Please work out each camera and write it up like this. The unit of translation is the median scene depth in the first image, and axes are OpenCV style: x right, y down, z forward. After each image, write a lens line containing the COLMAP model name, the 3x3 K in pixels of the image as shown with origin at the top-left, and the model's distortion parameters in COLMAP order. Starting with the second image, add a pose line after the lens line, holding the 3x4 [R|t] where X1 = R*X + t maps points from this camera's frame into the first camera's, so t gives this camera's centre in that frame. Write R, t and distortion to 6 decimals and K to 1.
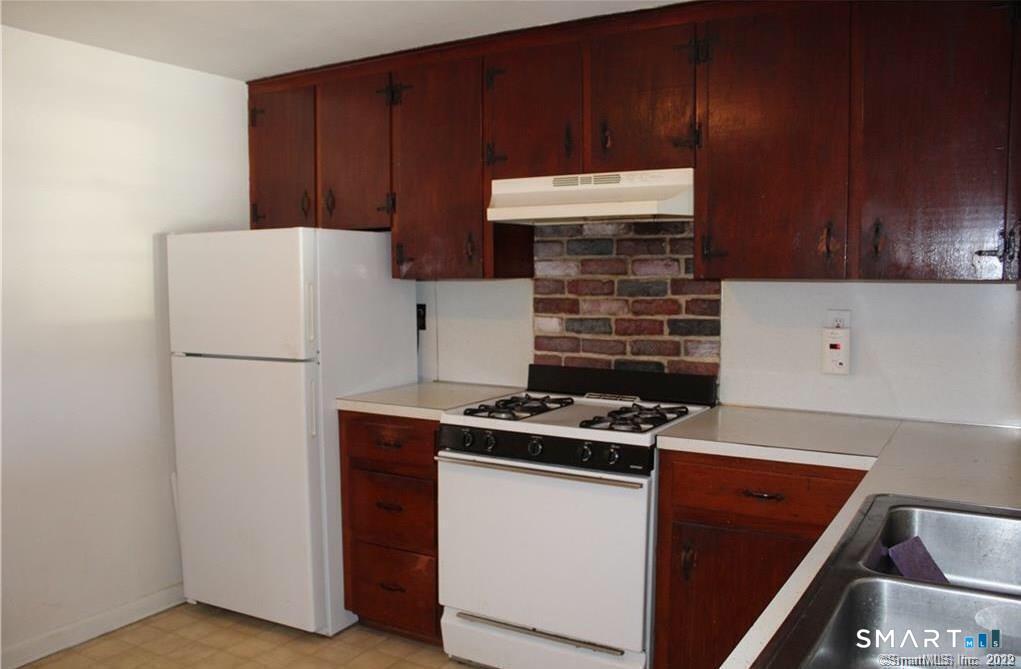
lens RADIAL K [[891.6, 0, 510.5], [0, 891.6, 332.8], [0, 0, 1]] dist [-0.049873, 0.001160]
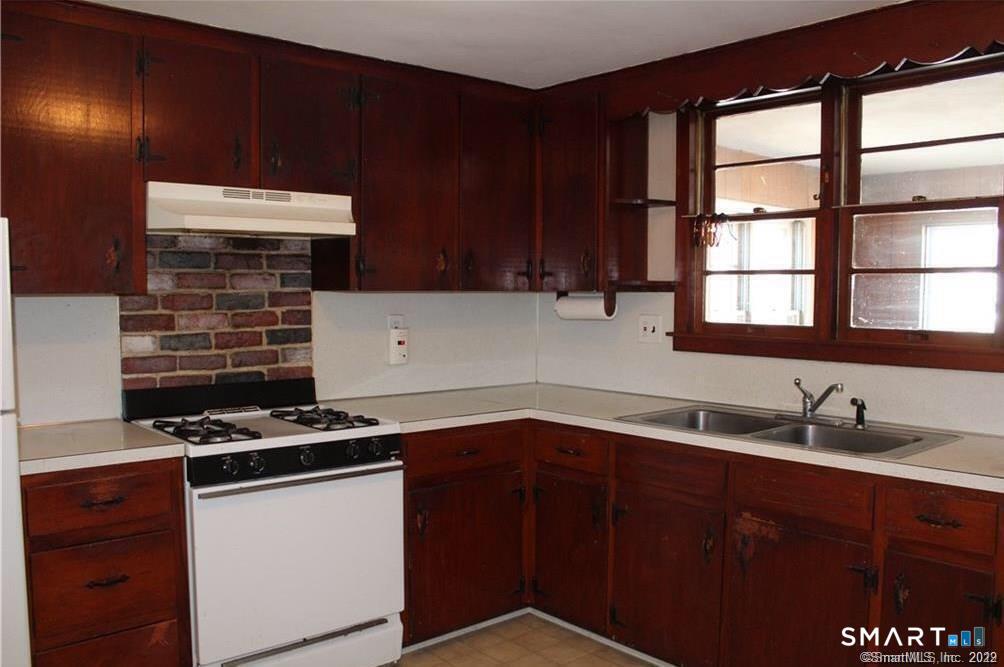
lens RADIAL K [[856.7, 0, 501.9], [0, 856.7, 336.2], [0, 0, 1]] dist [-0.004984, 0.008059]
pose [[0.340721, -0.052604, 0.938692, -0.678370], [0.065090, 0.997358, 0.032265, -0.022415], [-0.937909, 0.050106, 0.343244, 0.376211]]
